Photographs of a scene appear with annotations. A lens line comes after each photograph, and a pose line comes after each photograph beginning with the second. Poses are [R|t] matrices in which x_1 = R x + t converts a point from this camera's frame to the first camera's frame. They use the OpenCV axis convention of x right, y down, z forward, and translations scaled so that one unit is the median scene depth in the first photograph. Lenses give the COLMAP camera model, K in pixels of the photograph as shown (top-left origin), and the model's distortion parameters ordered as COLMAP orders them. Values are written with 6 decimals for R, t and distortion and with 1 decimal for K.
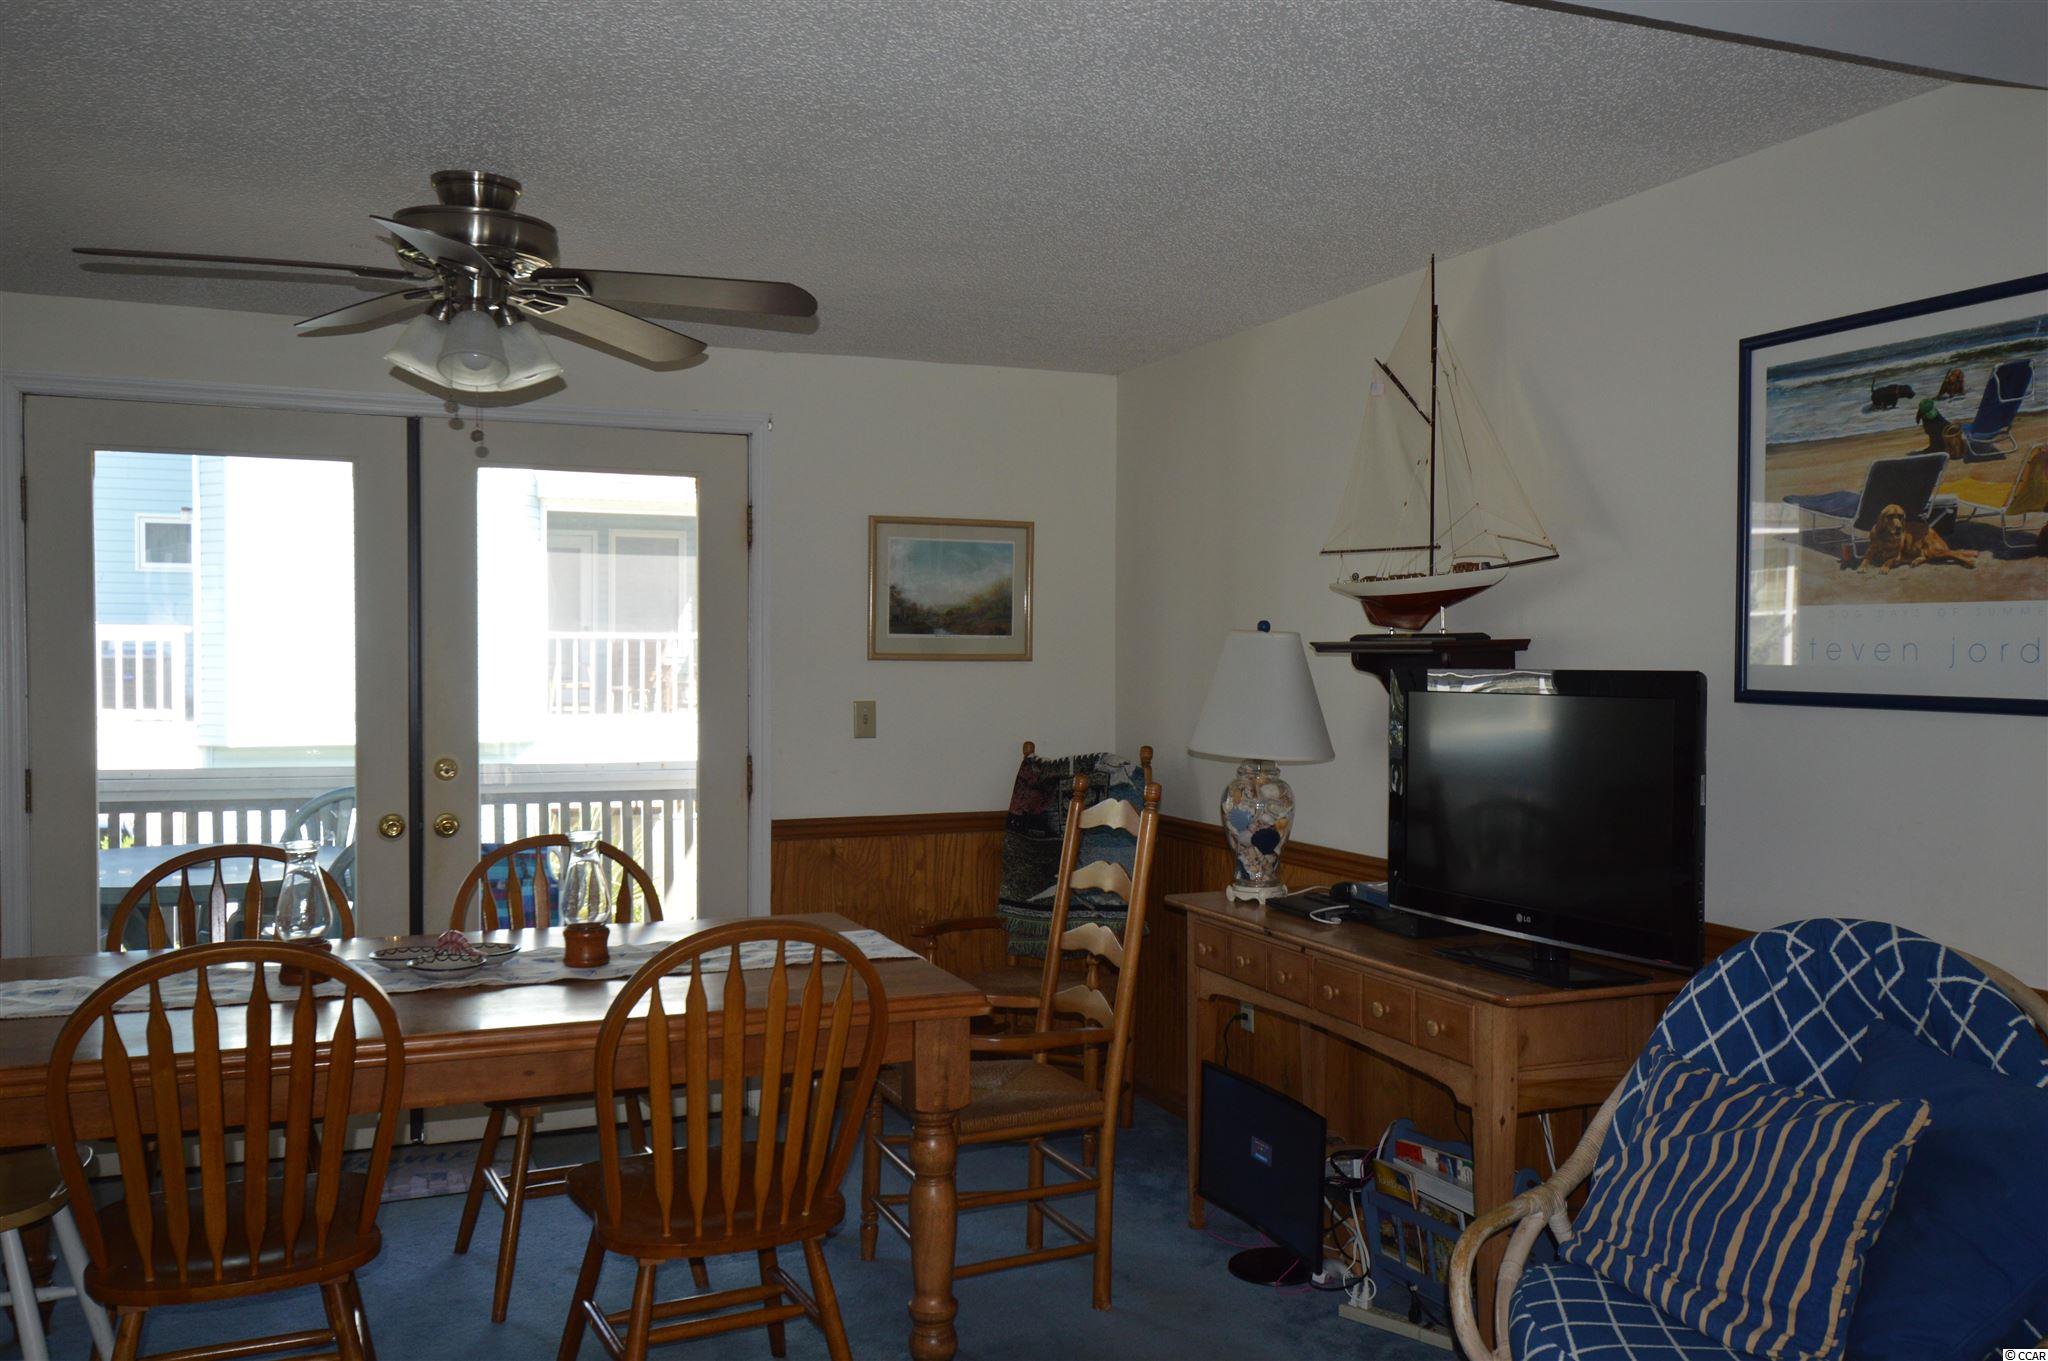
lens RADIAL K [[1651.5, 0, 1024.7], [0, 1651.5, 687.1], [0, 0, 1]] dist [0.004859, -0.004707]
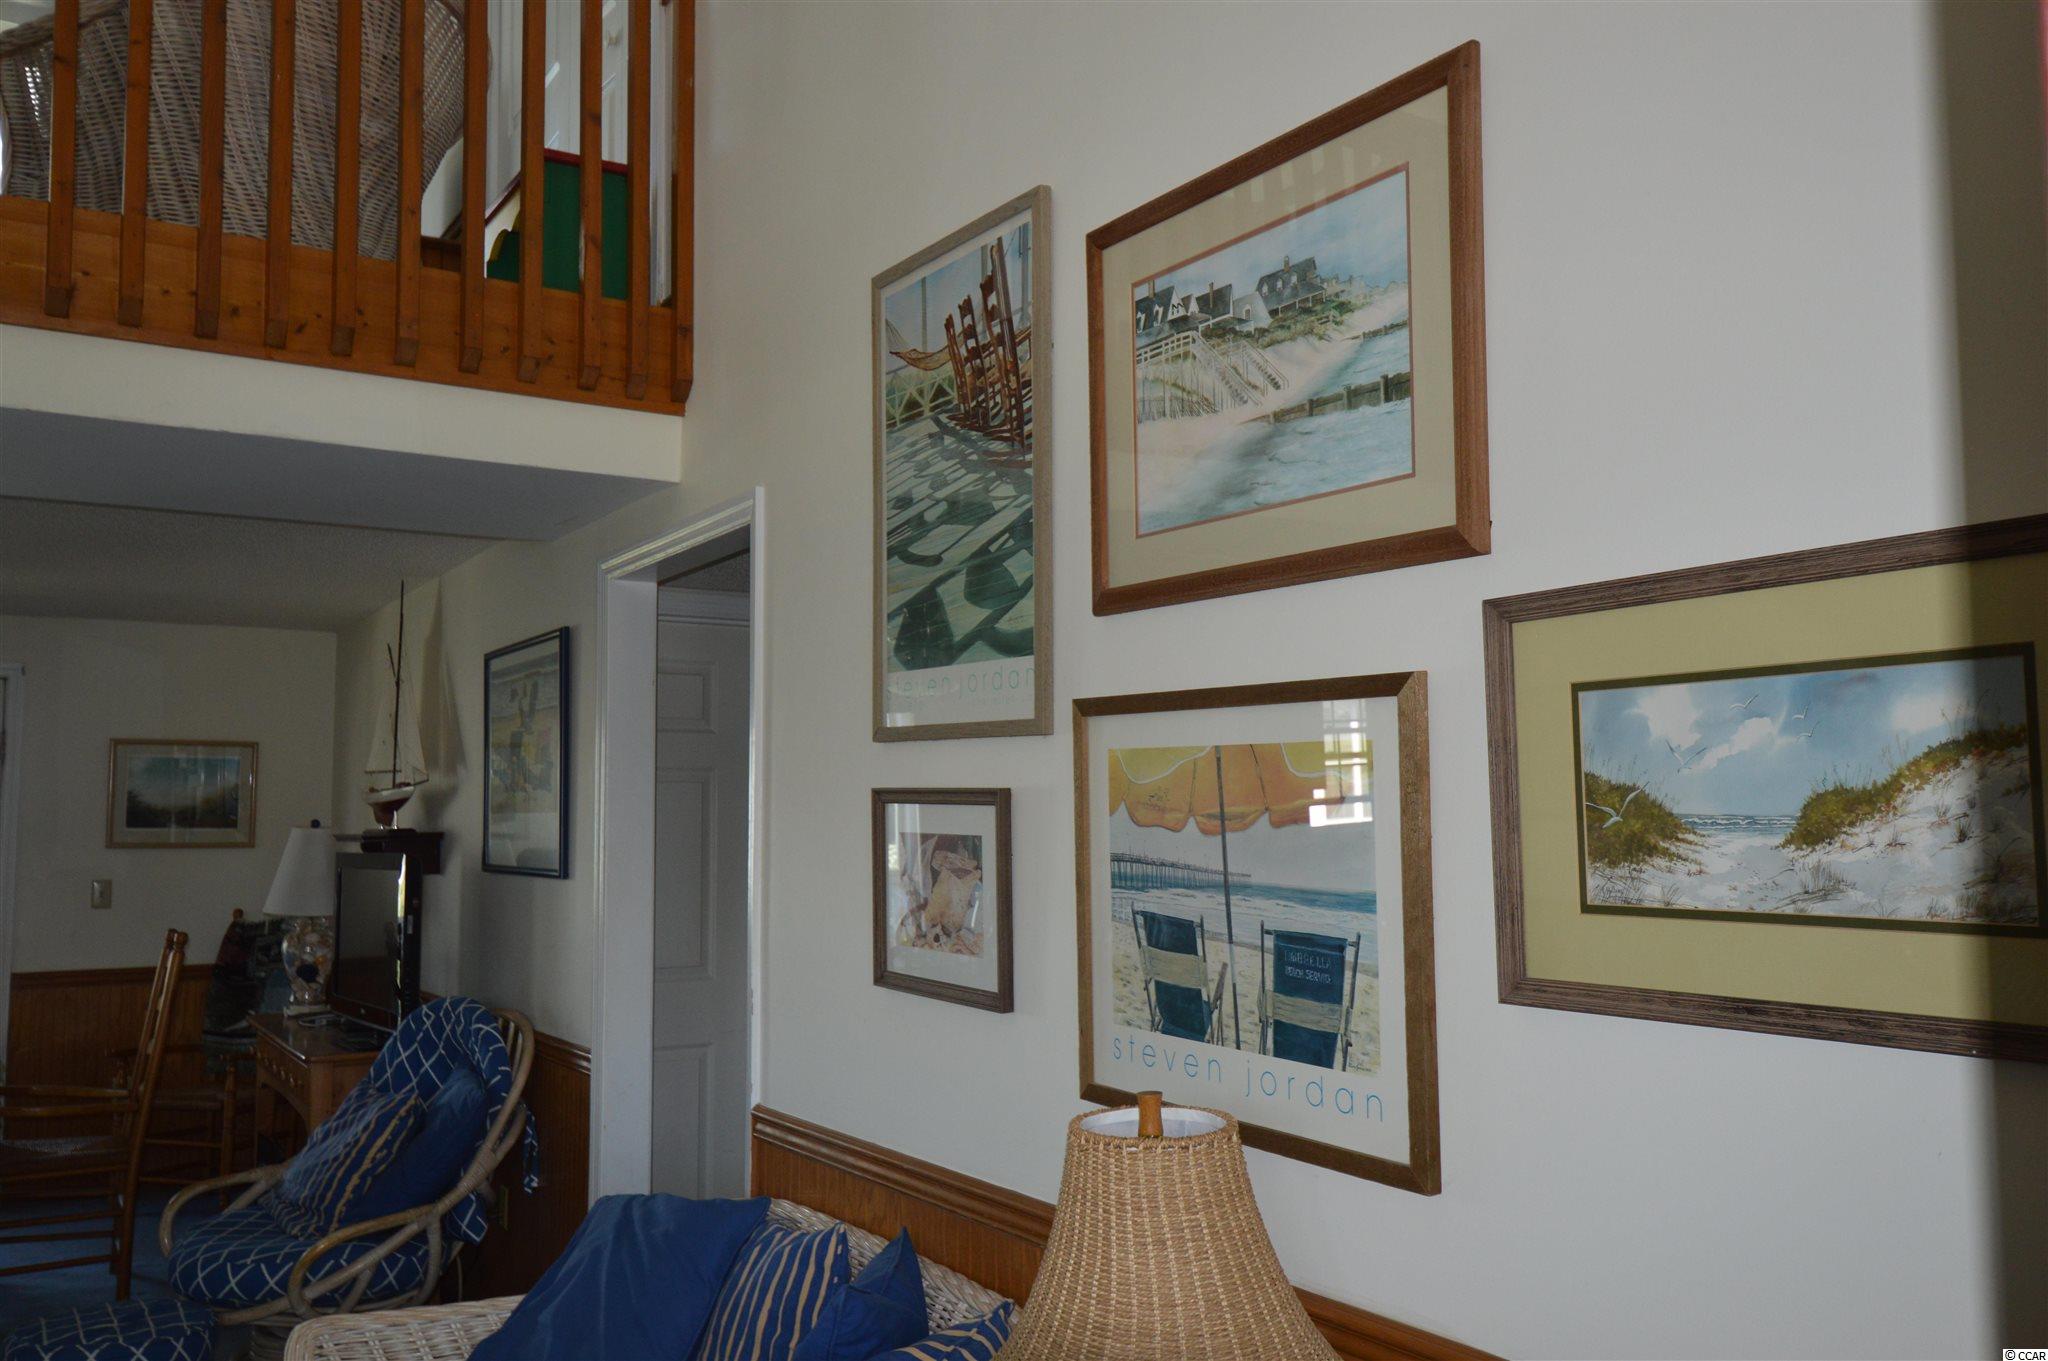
lens RADIAL K [[1651.5, 0, 1021.4], [0, 1651.5, 679.9], [0, 0, 1]] dist [0.004859, -0.004707]
pose [[0.985280, 0.006911, 0.170806, 0.394265], [0.012022, 0.993908, -0.109559, 0.003391], [-0.170522, 0.110000, 0.979195, -0.420602]]
